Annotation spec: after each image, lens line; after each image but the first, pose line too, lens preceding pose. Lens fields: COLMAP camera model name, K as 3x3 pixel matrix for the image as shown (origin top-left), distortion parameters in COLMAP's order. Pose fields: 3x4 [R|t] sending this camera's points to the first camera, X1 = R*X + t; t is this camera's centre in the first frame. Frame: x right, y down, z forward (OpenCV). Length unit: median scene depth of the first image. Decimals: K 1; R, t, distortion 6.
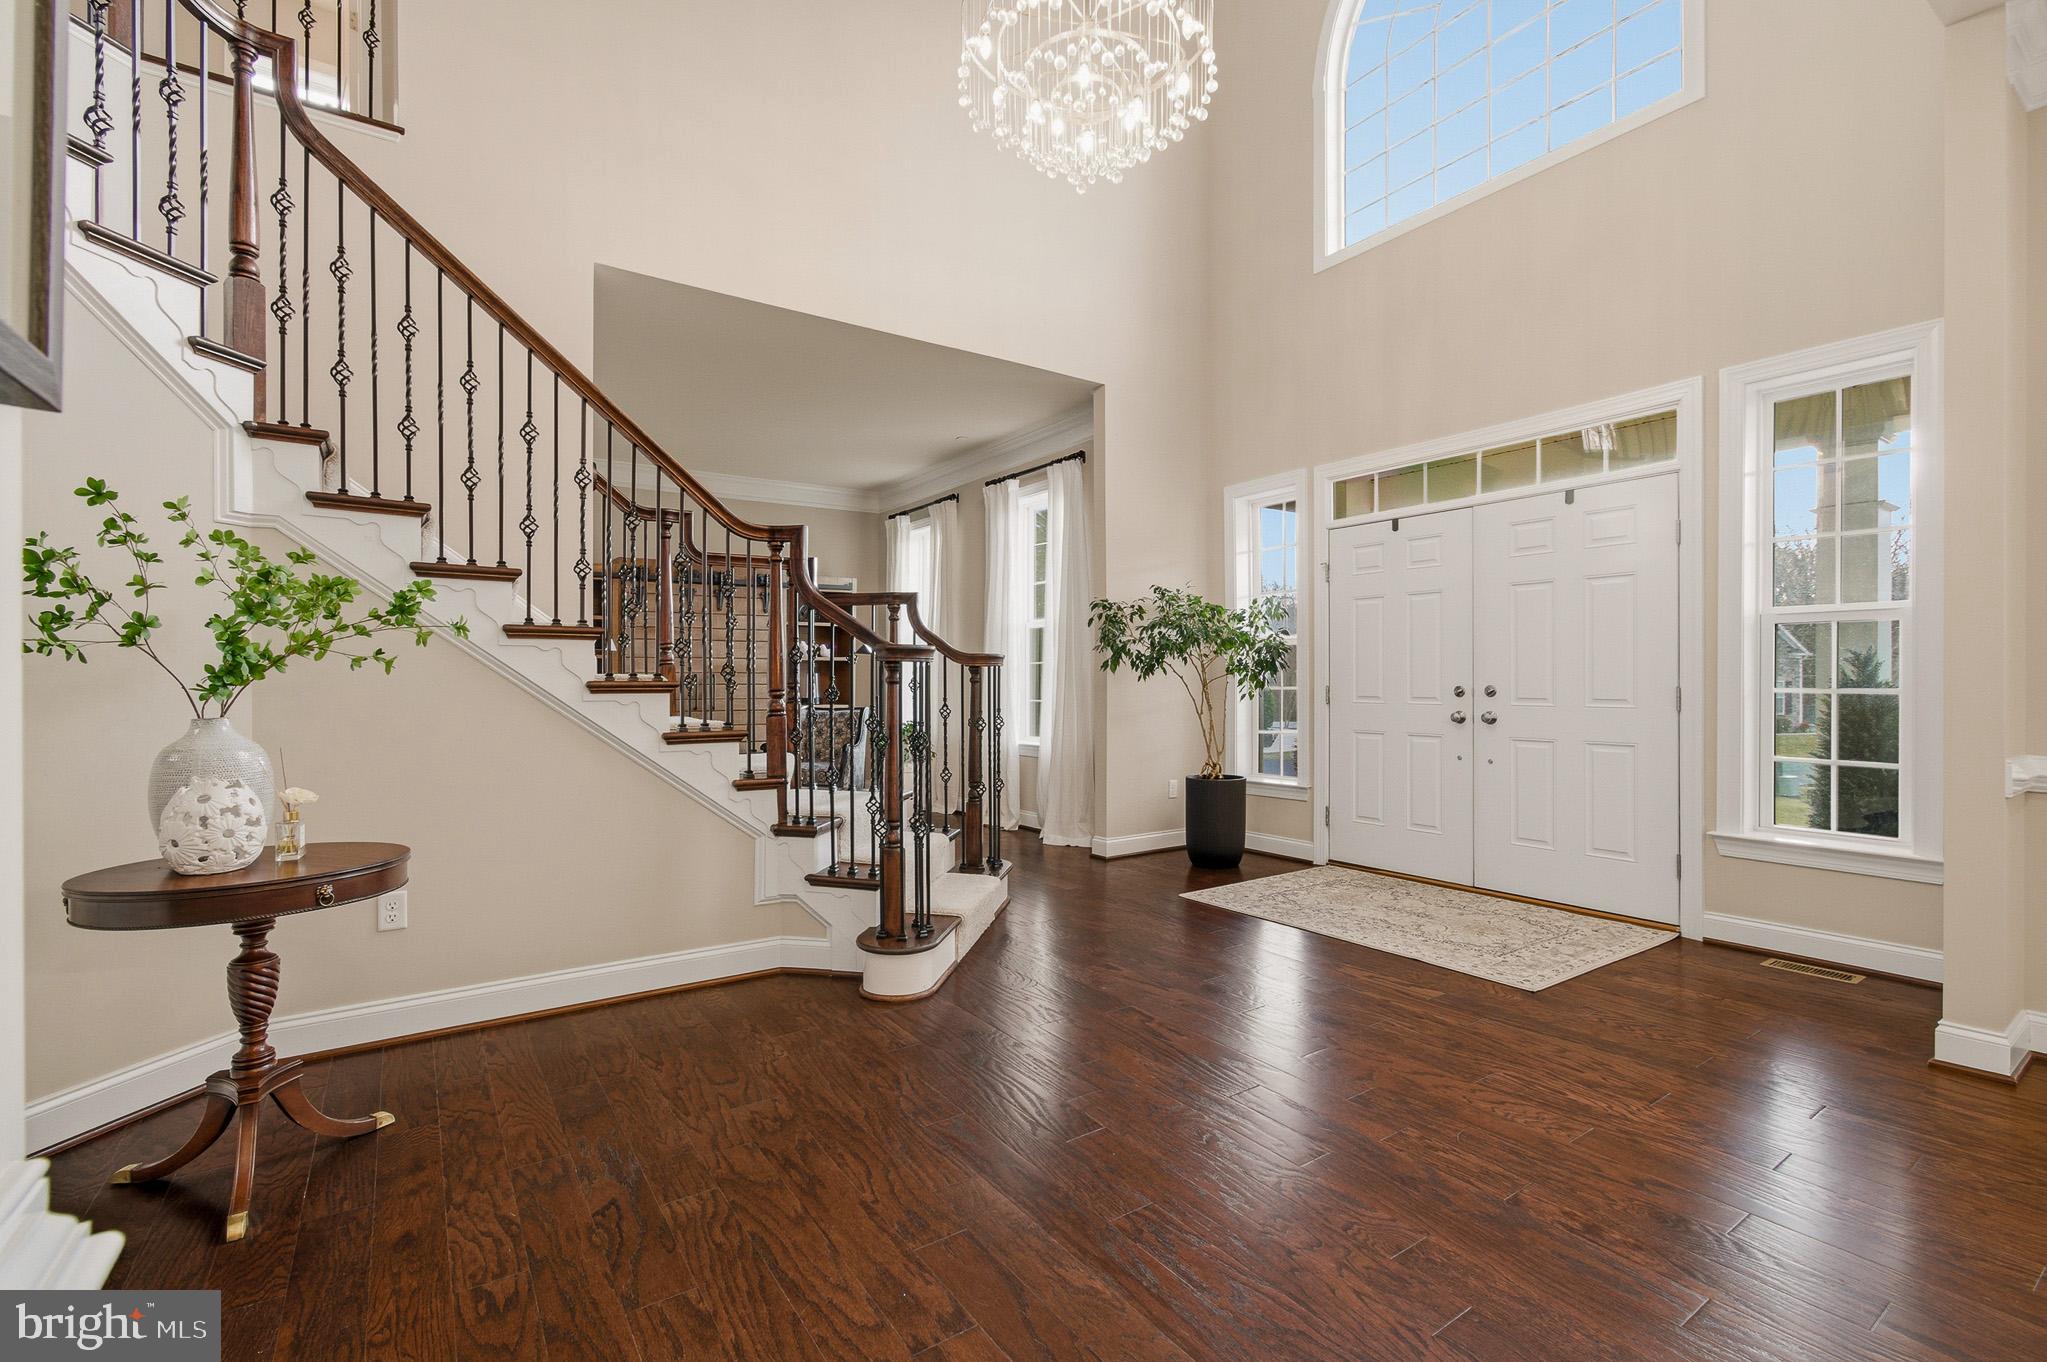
lens RADIAL K [[916.1, 0, 1024.5], [0, 916.1, 689.1], [0, 0, 1]] dist [-0.003097, -0.000131]
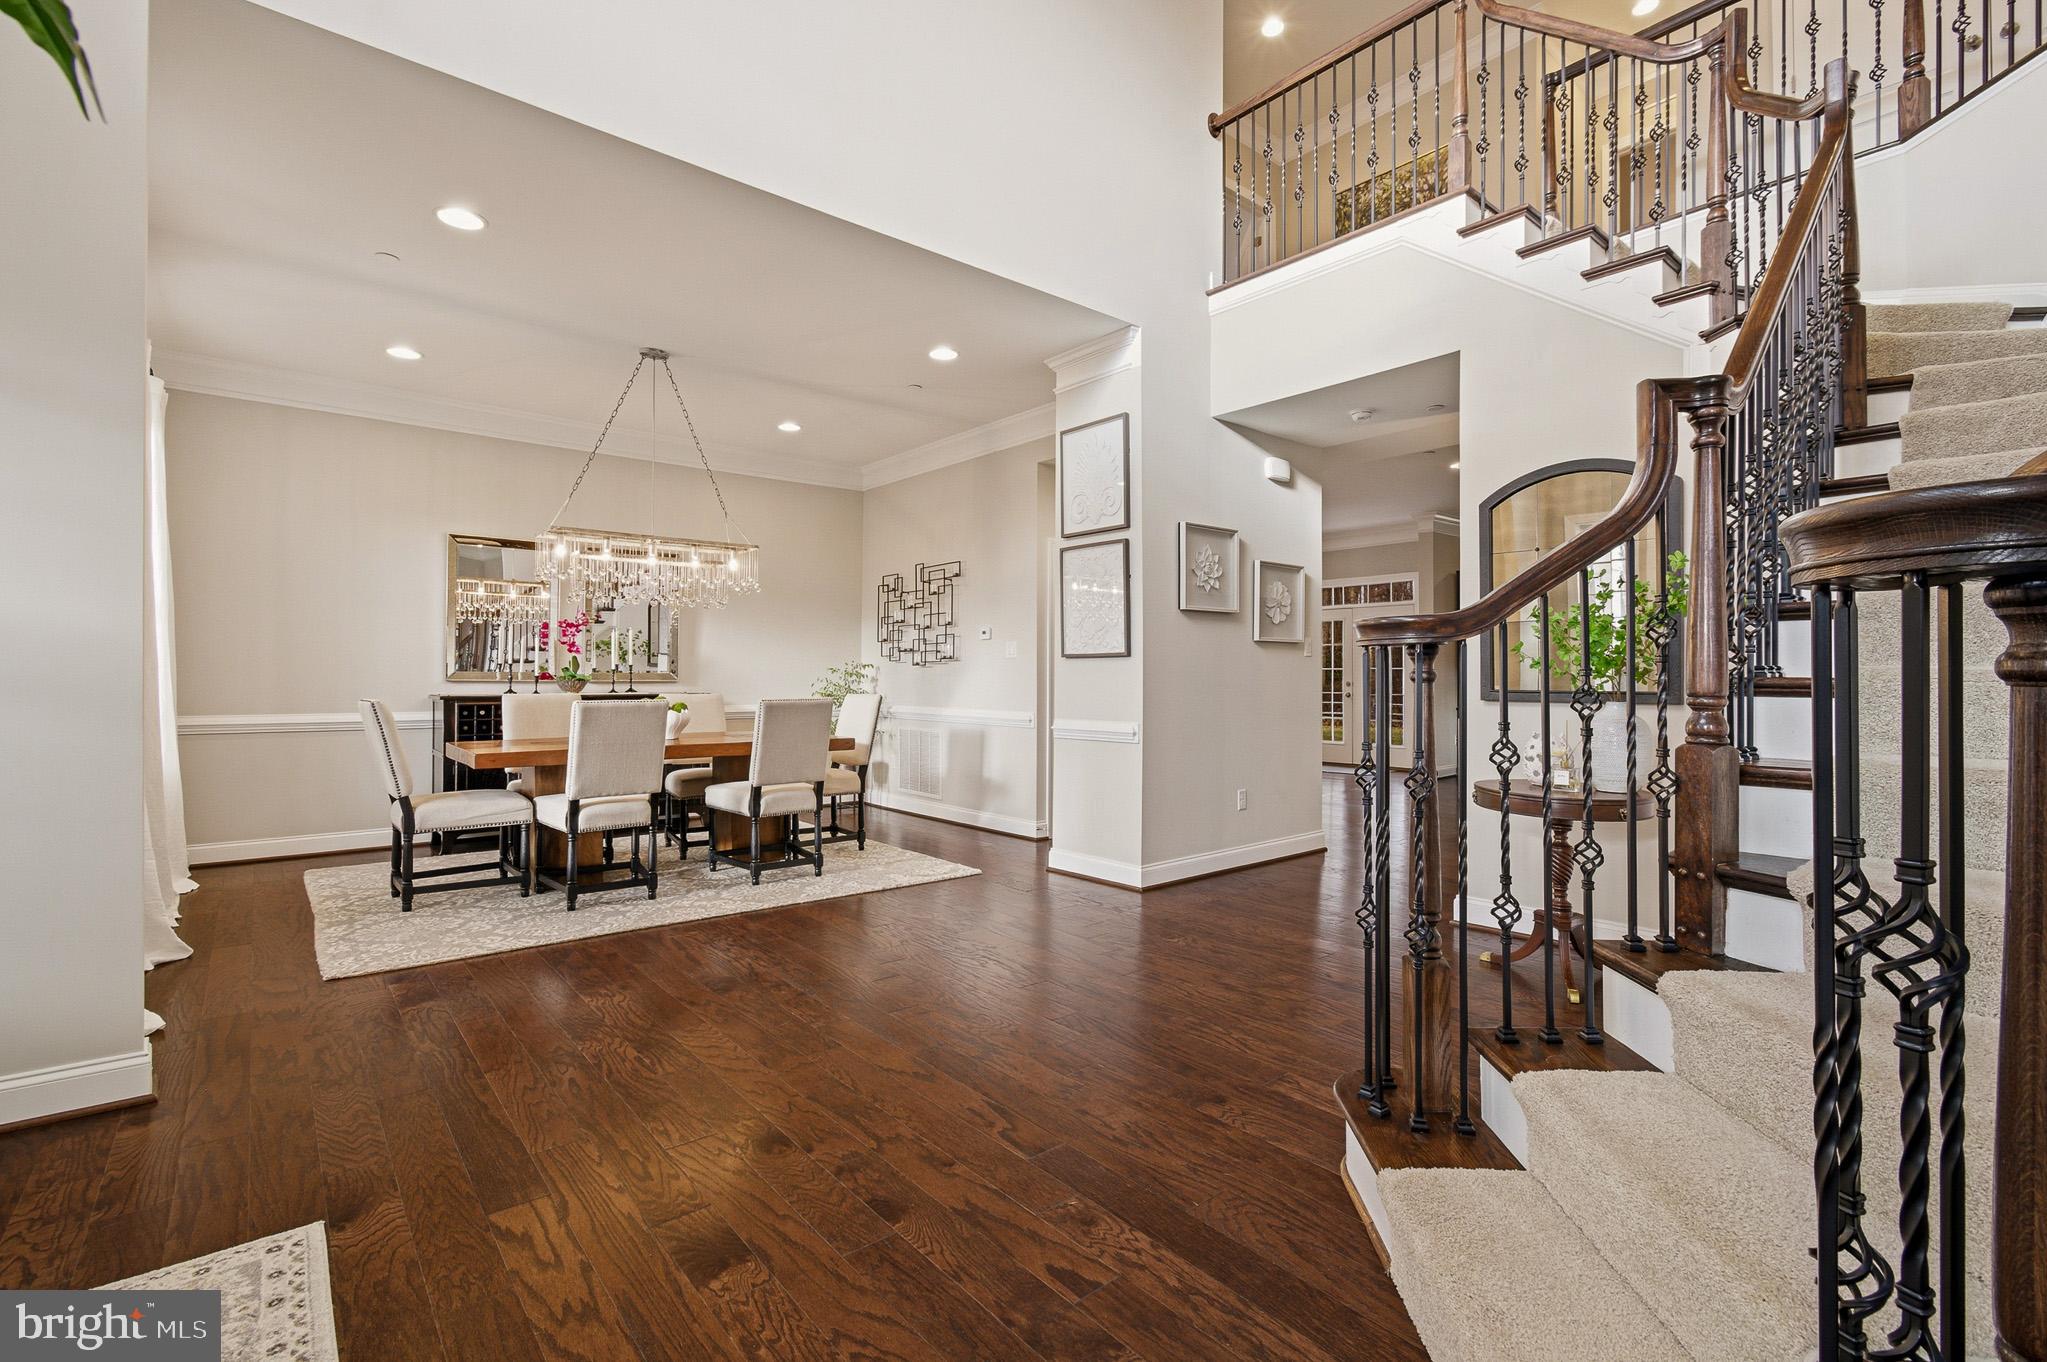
lens RADIAL K [[907.9, 0, 1022.1], [0, 907.9, 674.4], [0, 0, 1]] dist [-0.000018, 0.000098]
pose [[-0.995430, -0.001098, -0.095486, 0.196674], [-0.001185, 0.999999, 0.000859, -0.010143], [0.095485, 0.000968, -0.995430, 1.754959]]
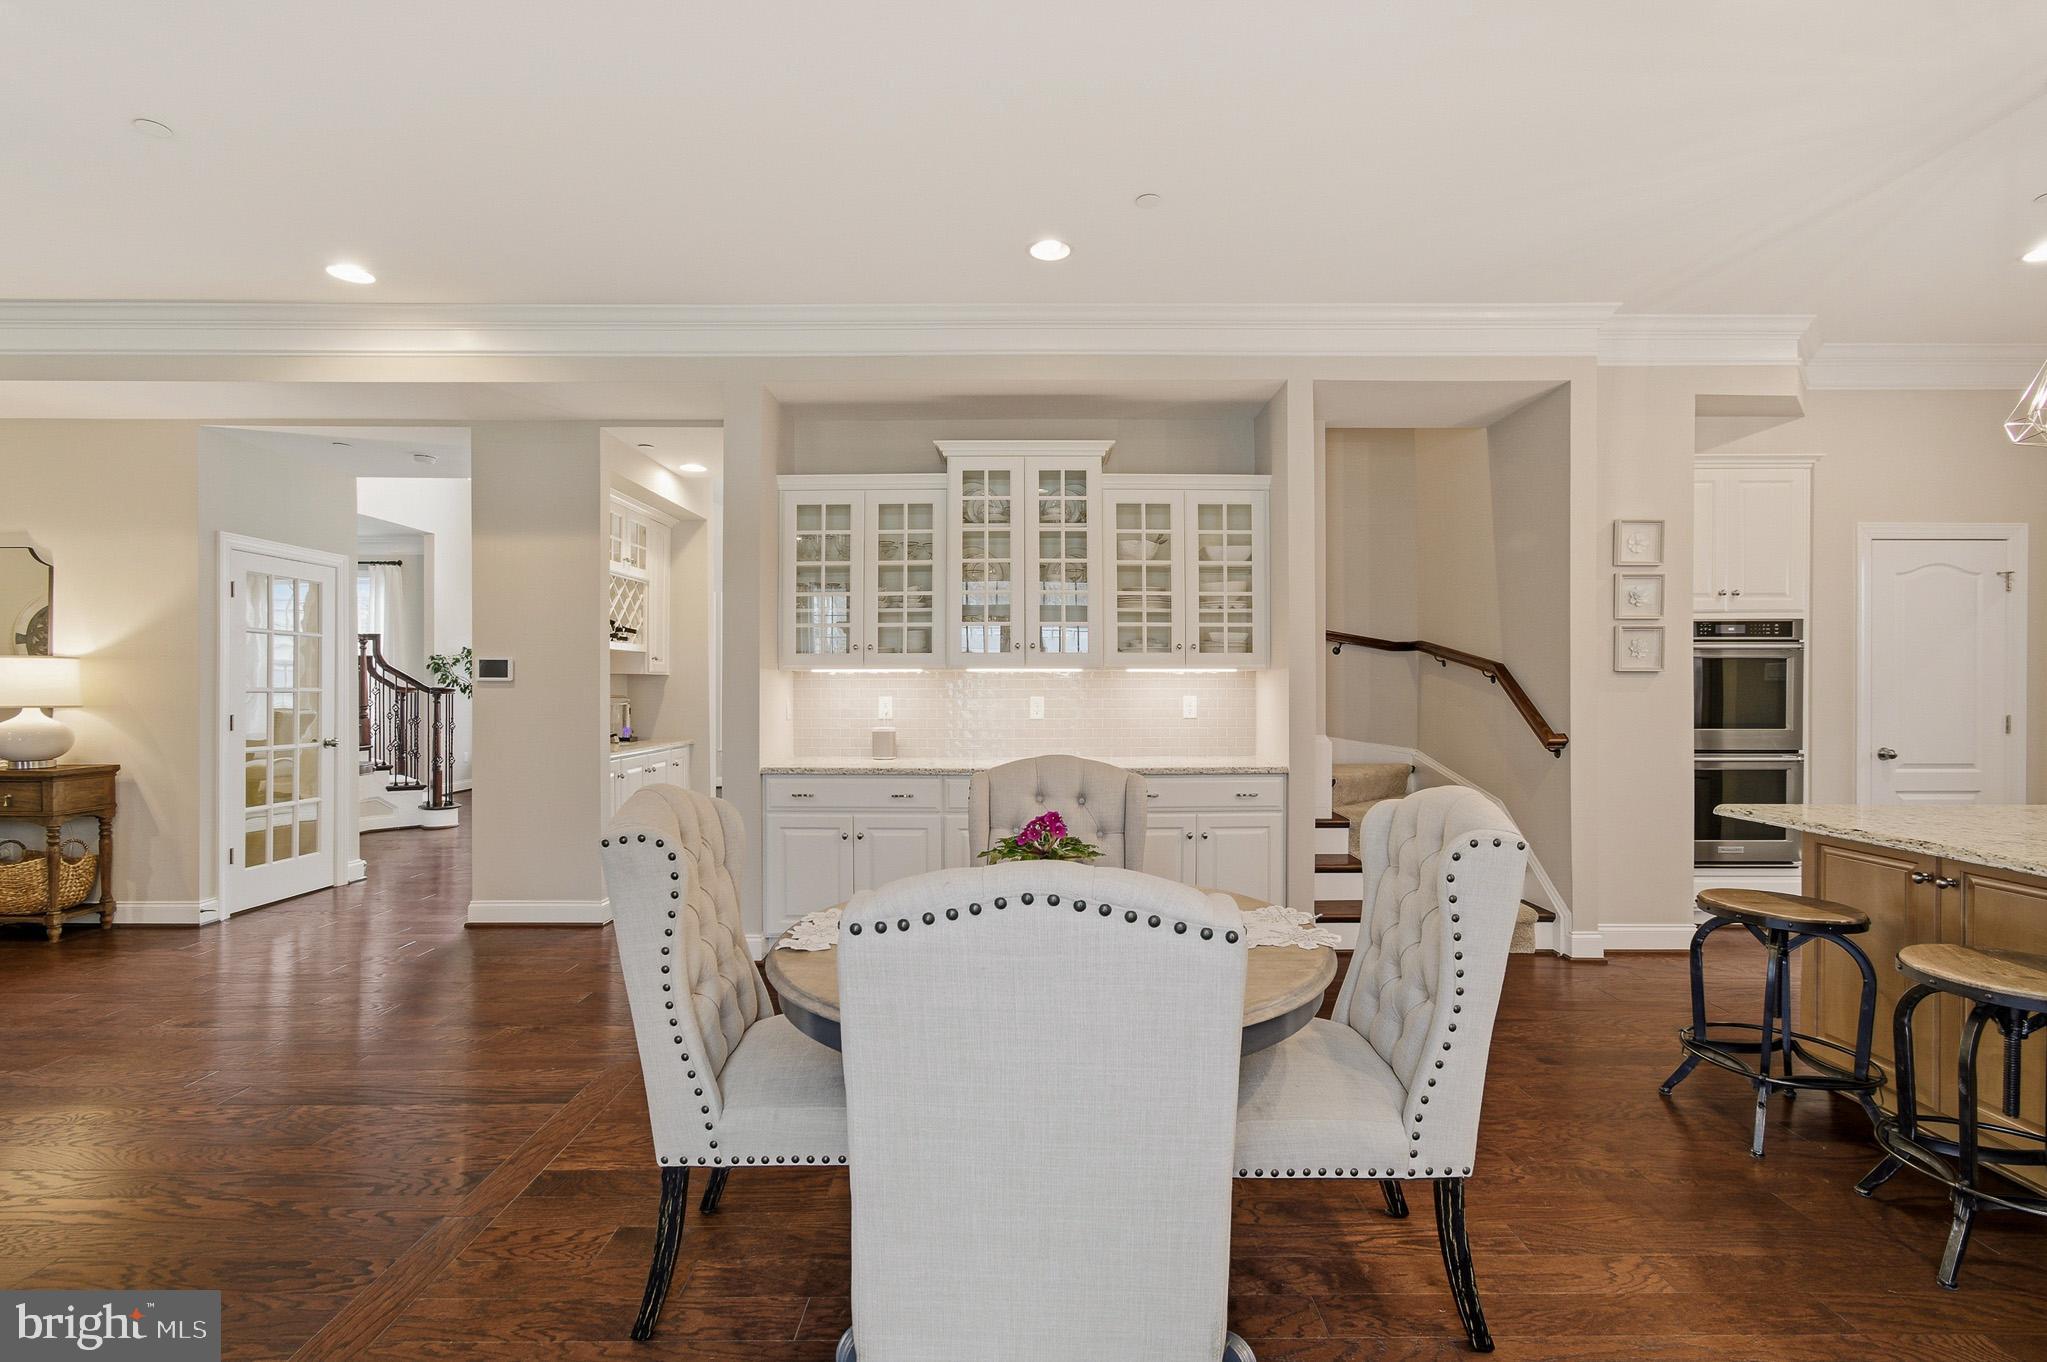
lens RADIAL K [[916.1, 0, 1024.5], [0, 916.1, 689.1], [0, 0, 1]] dist [-0.003097, -0.000131]
pose [[0.571242, -0.002094, 0.820779, -1.409453], [0.004583, 0.999989, -0.000639, -0.040115], [-0.820769, 0.004126, 0.571245, -1.909286]]
